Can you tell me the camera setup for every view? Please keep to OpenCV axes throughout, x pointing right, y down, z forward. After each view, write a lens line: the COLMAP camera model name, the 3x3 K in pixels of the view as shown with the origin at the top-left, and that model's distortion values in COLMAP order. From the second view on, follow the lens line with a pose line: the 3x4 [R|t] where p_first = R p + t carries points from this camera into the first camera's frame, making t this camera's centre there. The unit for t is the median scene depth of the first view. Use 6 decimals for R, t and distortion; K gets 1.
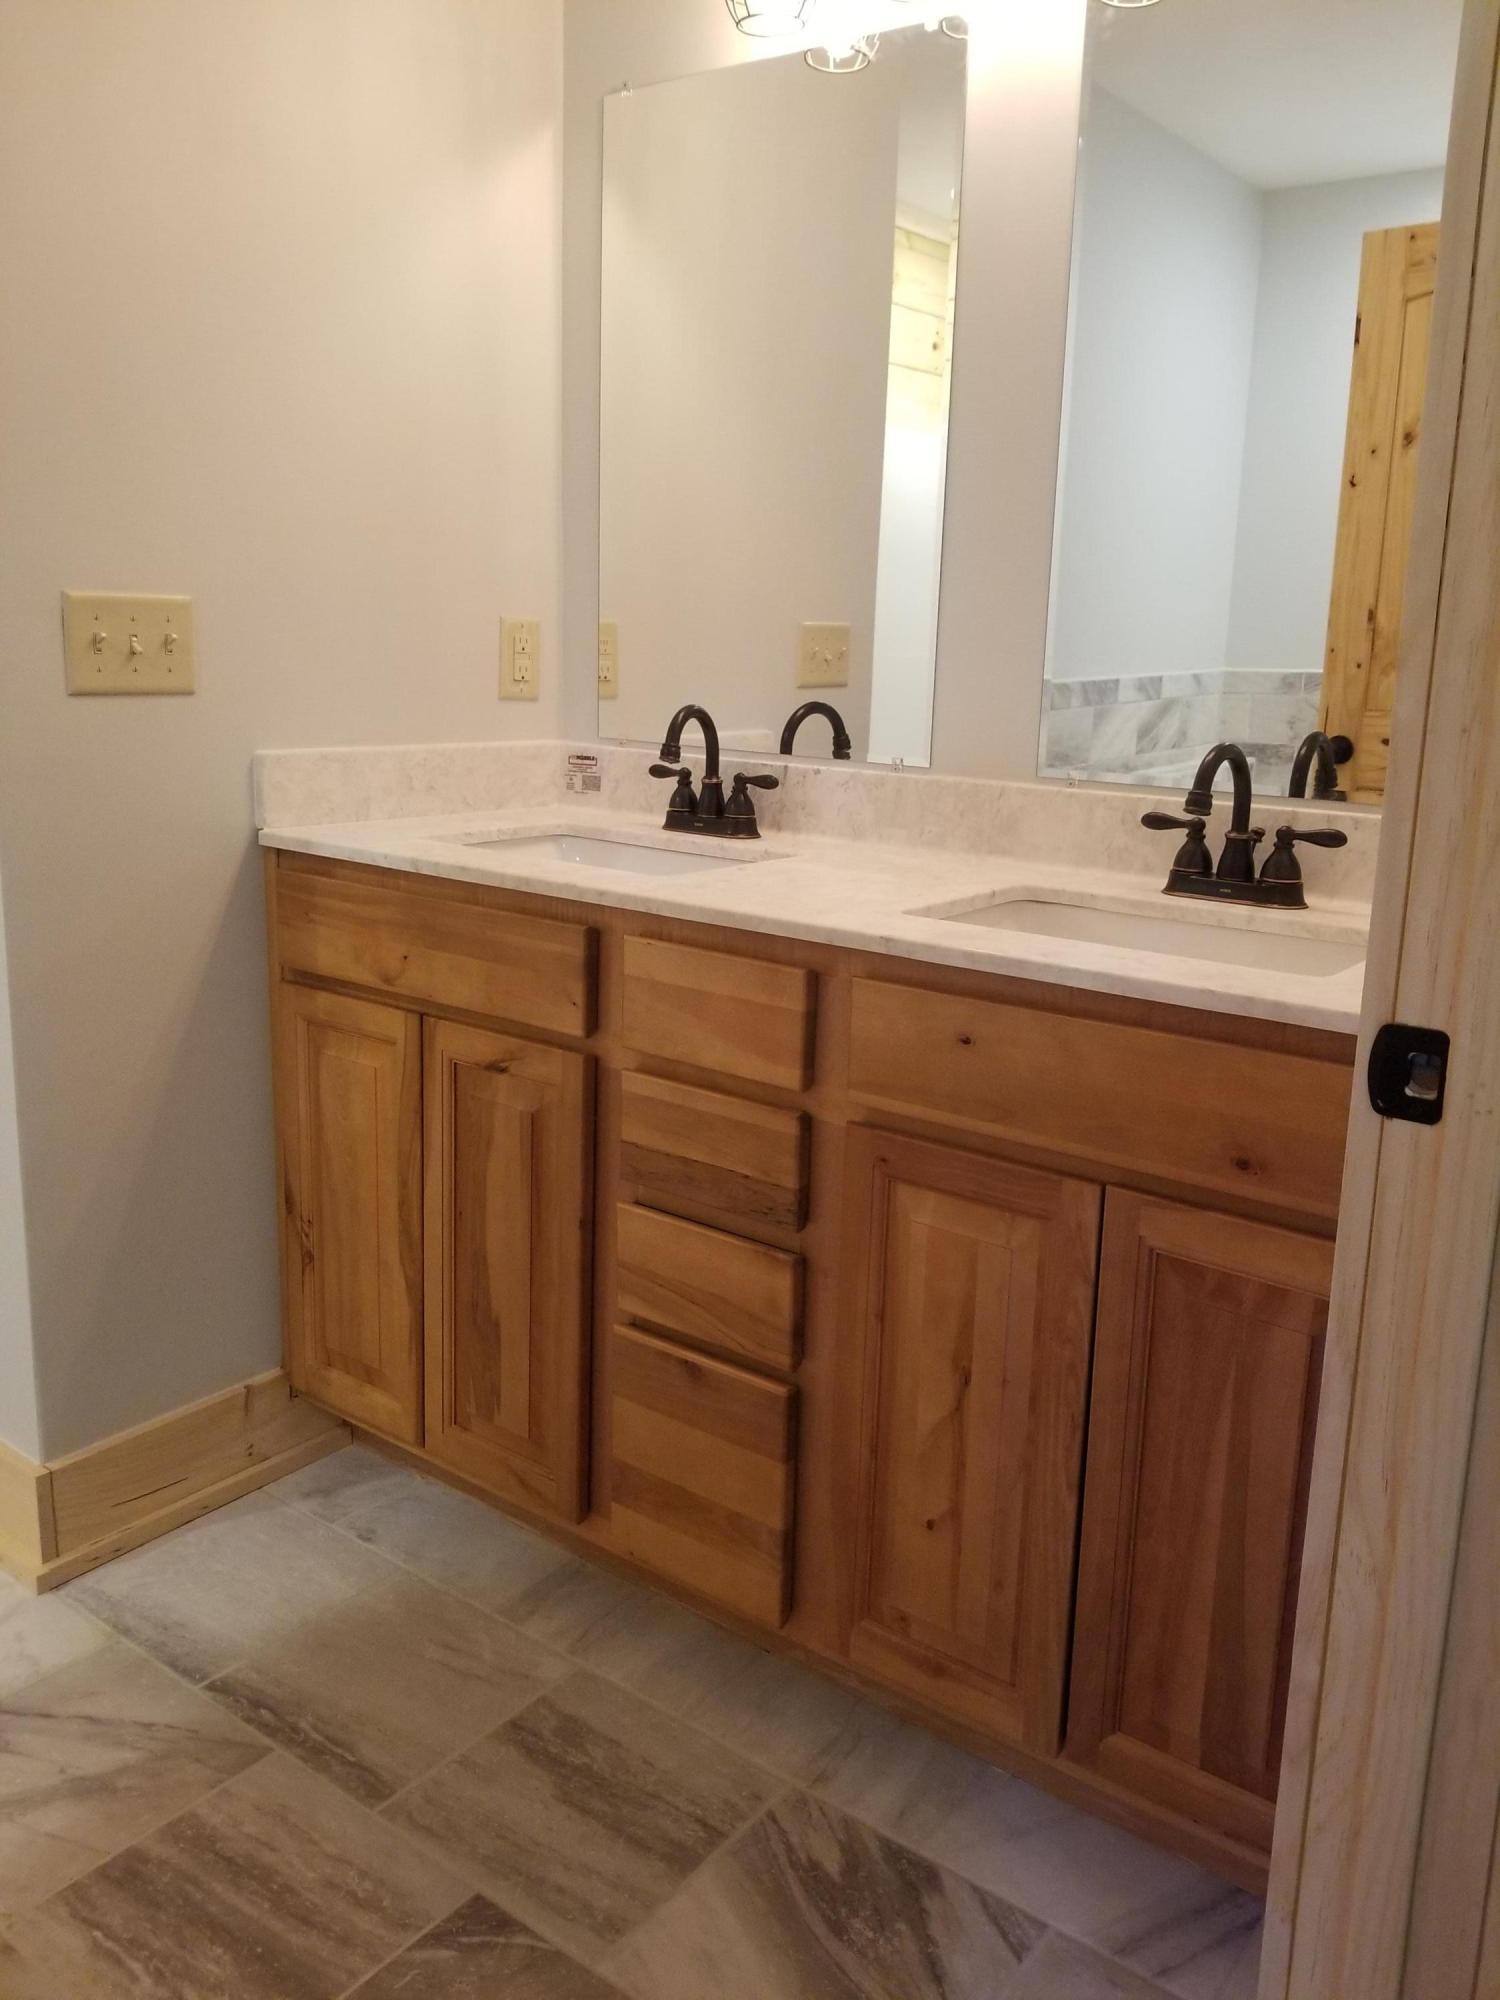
lens RADIAL K [[1569.4, 0, 753.6], [0, 1569.4, 966.8], [0, 0, 1]] dist [0.080158, -0.122621]
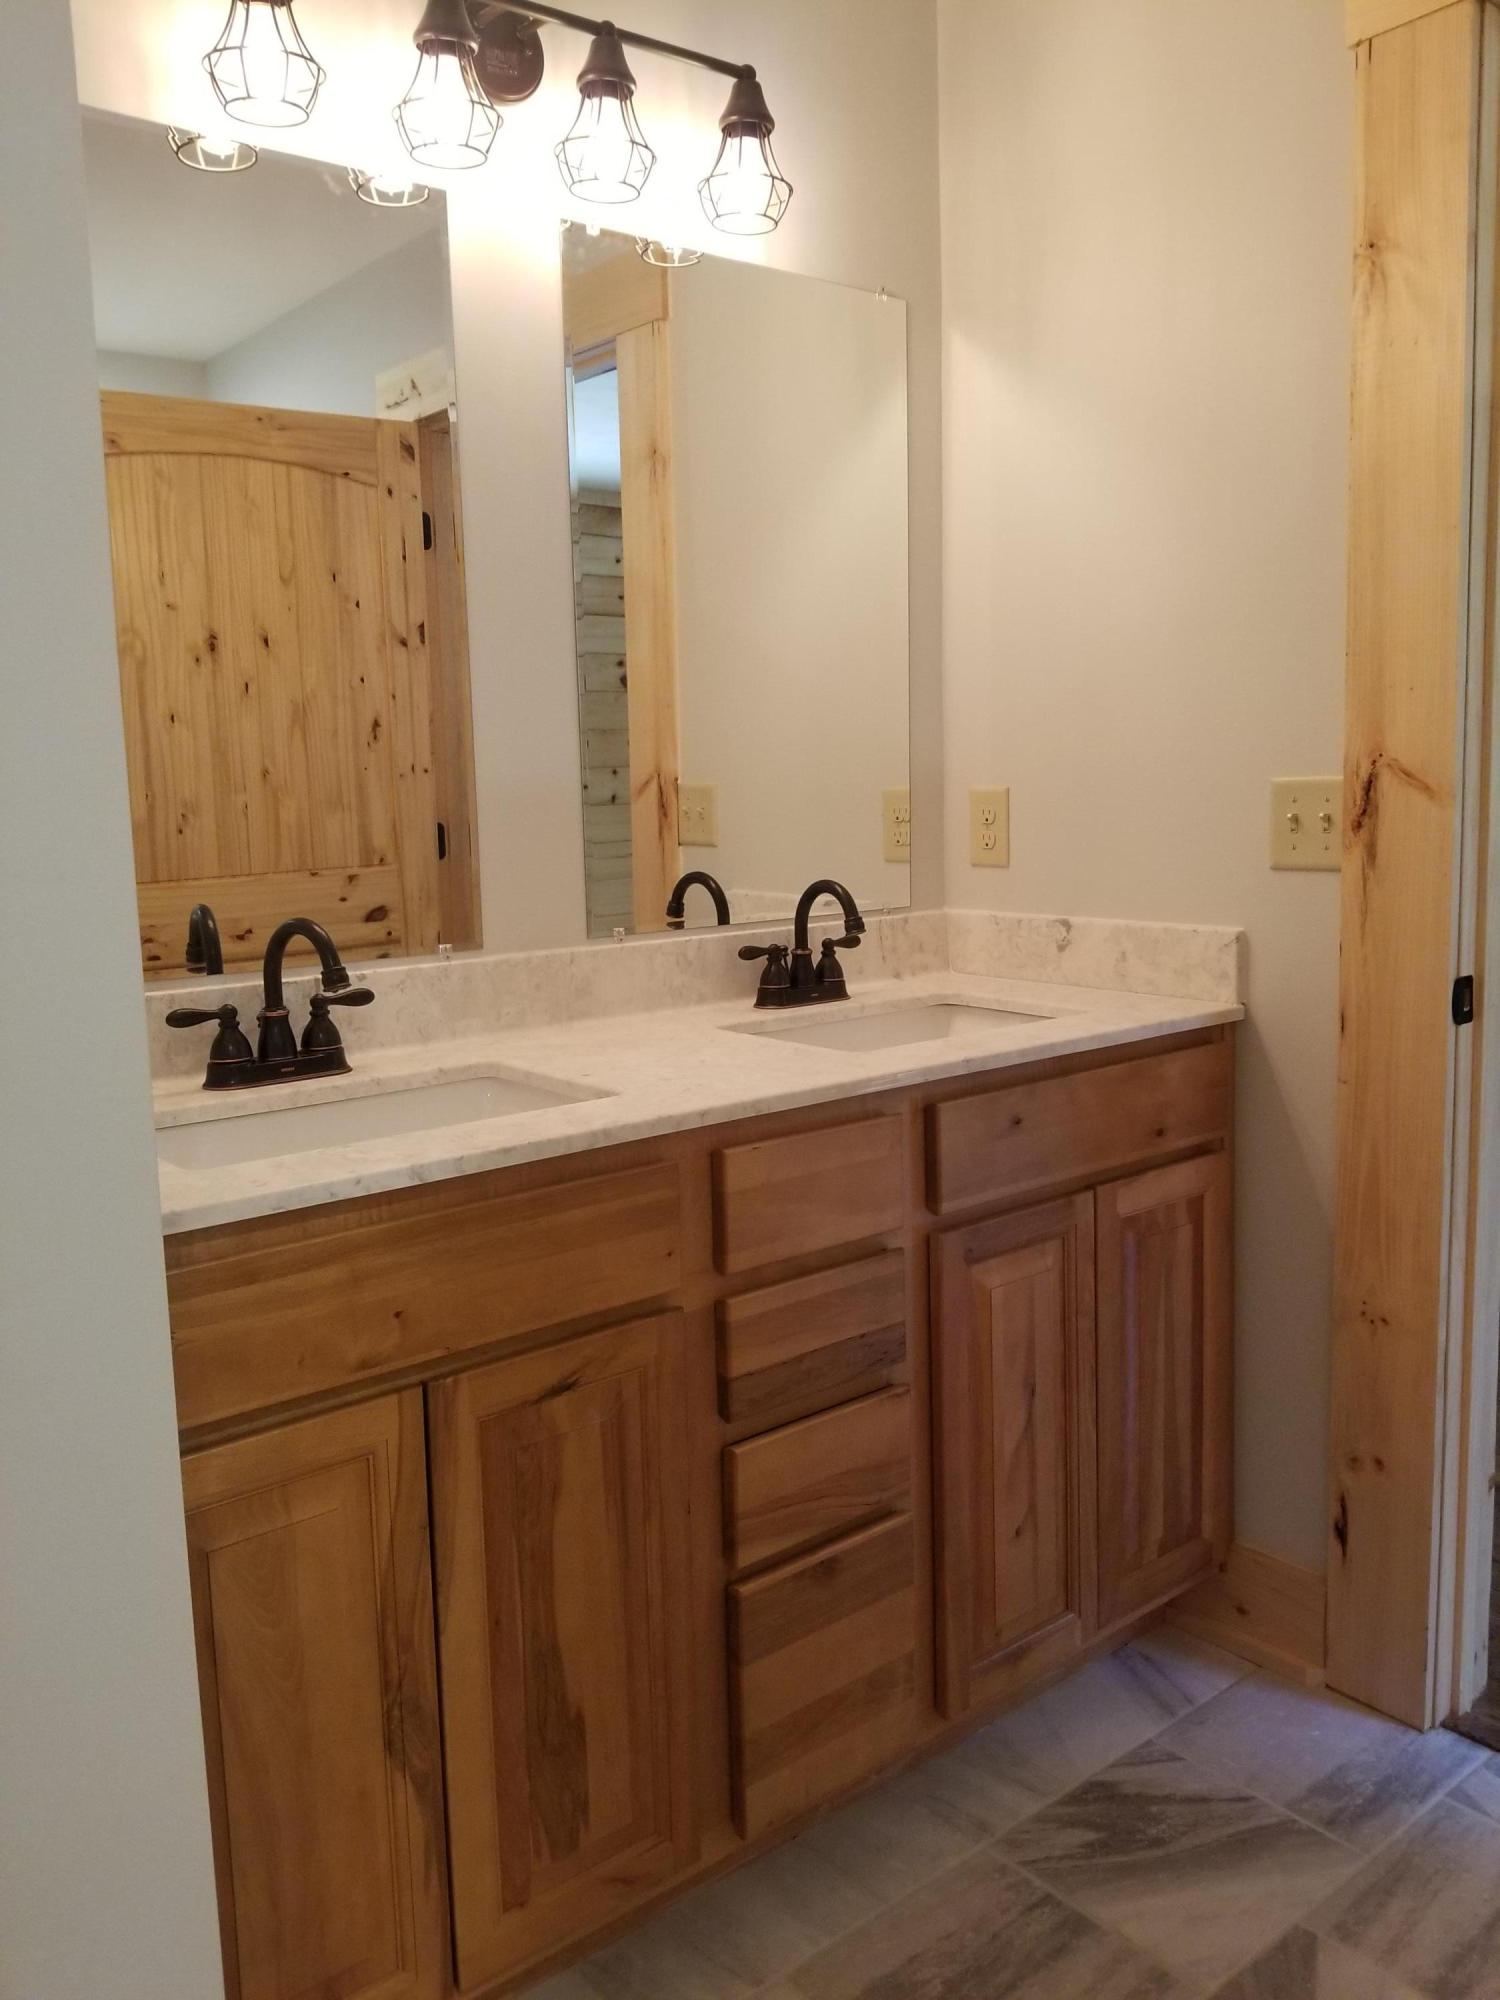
lens RADIAL K [[1590.7, 0, 750.0], [0, 1590.7, 1000.0], [0, 0, 1]] dist [0.073829, -0.140402]
pose [[0.227226, -0.173158, 0.958324, -0.936150], [0.237222, 0.964264, 0.117984, -0.207348], [-0.944507, 0.200527, 0.260182, 0.724564]]
